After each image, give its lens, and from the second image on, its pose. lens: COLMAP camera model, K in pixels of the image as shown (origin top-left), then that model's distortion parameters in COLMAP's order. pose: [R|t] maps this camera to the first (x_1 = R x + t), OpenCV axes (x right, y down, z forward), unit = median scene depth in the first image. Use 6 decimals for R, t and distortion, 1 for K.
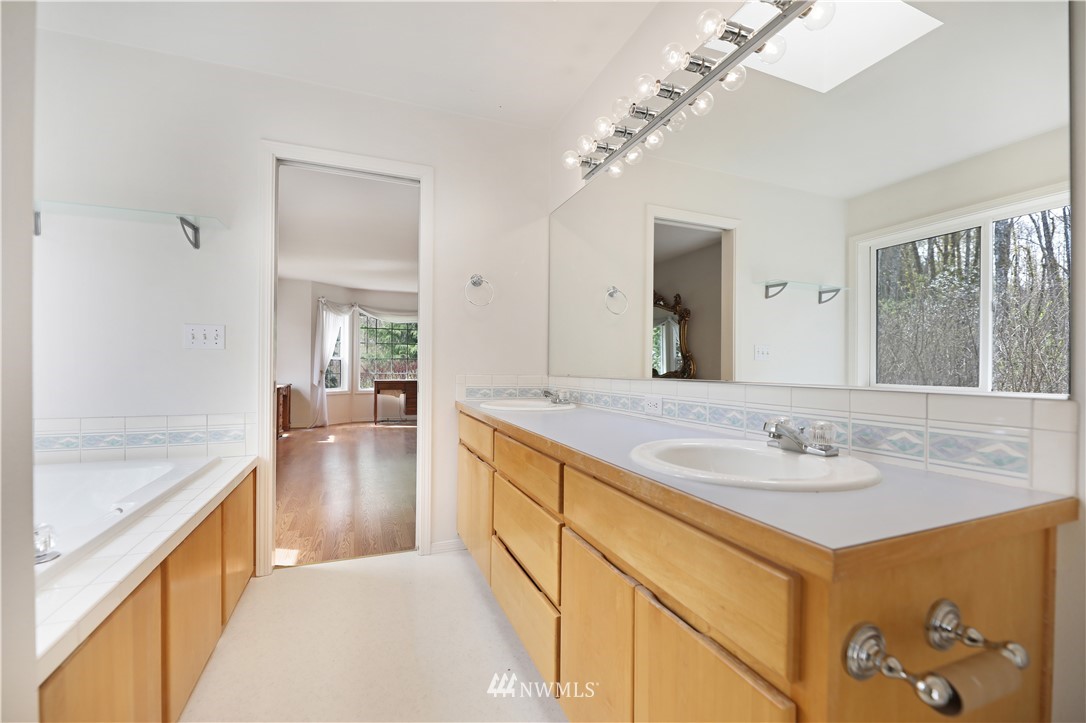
lens RADIAL K [[442.2, 0, 536.8], [0, 442.2, 365.3], [0, 0, 1]] dist [0.000585, -0.000129]
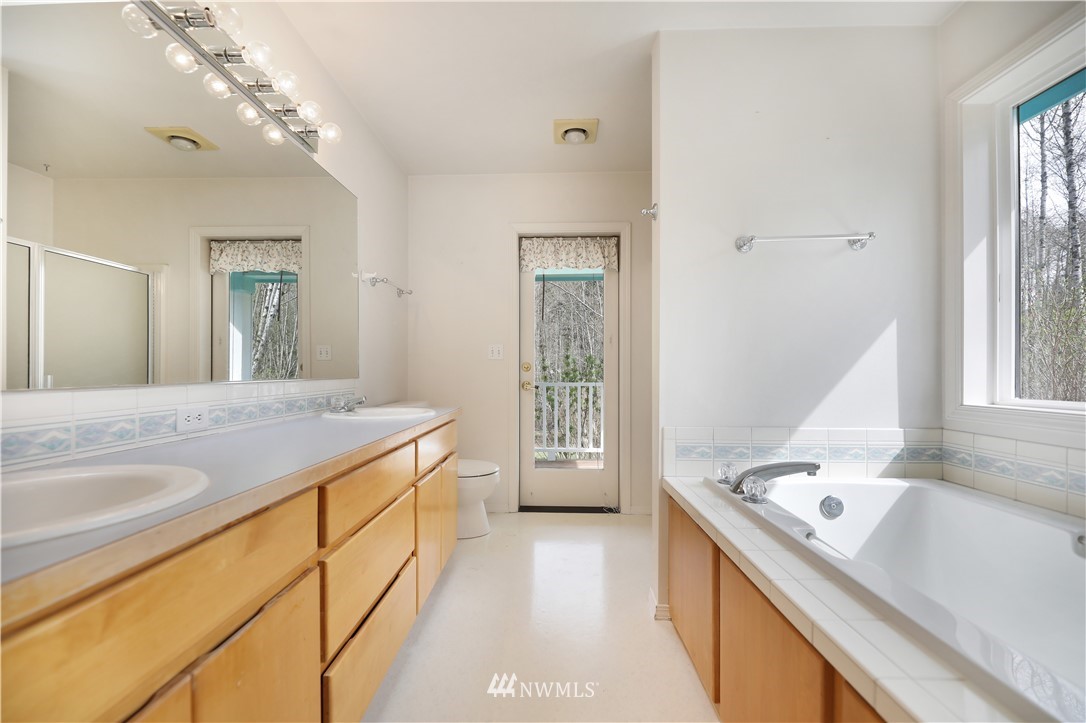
lens RADIAL K [[442.2, 0, 536.8], [0, 442.2, 365.3], [0, 0, 1]] dist [0.000585, -0.000129]
pose [[-0.915434, -0.002724, 0.402460, -0.612559], [-0.006343, 0.999951, -0.007659, 0.001438], [-0.402419, -0.009564, -0.915406, 1.541953]]
